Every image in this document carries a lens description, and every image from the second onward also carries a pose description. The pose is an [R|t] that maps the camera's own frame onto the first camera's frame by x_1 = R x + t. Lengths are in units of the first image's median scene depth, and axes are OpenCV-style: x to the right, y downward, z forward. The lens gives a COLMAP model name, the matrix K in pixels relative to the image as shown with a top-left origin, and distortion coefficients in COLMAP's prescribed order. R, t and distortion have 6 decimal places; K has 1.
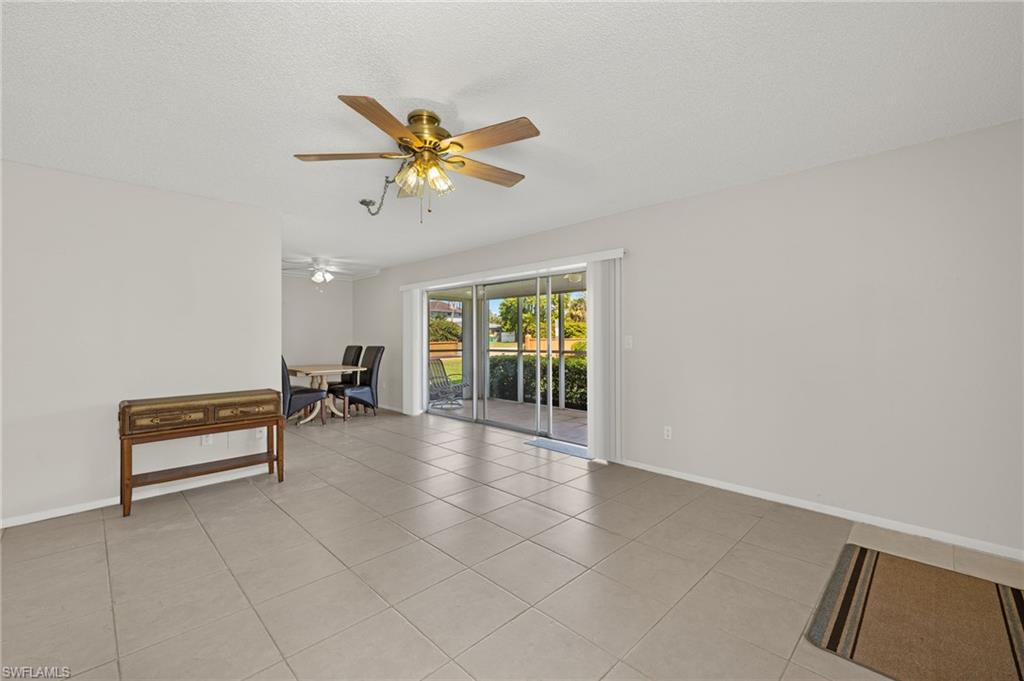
lens RADIAL K [[430.8, 0, 511.4], [0, 430.8, 338.5], [0, 0, 1]] dist [-0.000732, -0.000754]
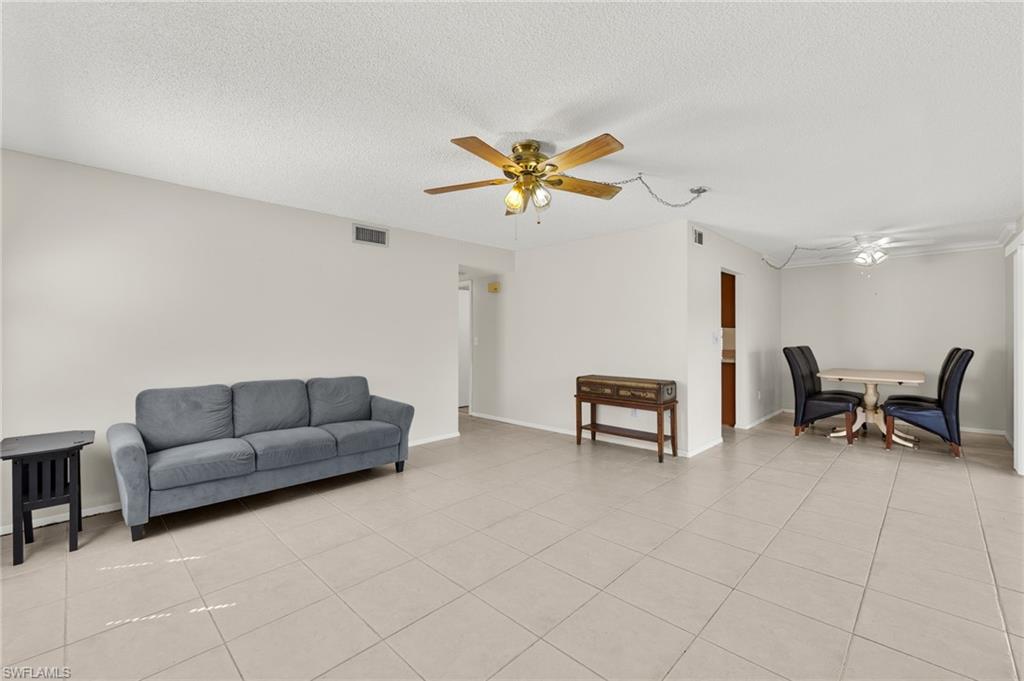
lens RADIAL K [[430.8, 0, 509.8], [0, 430.8, 340.3], [0, 0, 1]] dist [-0.000732, -0.000754]
pose [[0.007230, 0.017988, -0.999812, 0.593762], [-0.002933, 0.999834, 0.017967, -0.008441], [0.999970, 0.002802, 0.007281, 0.596261]]
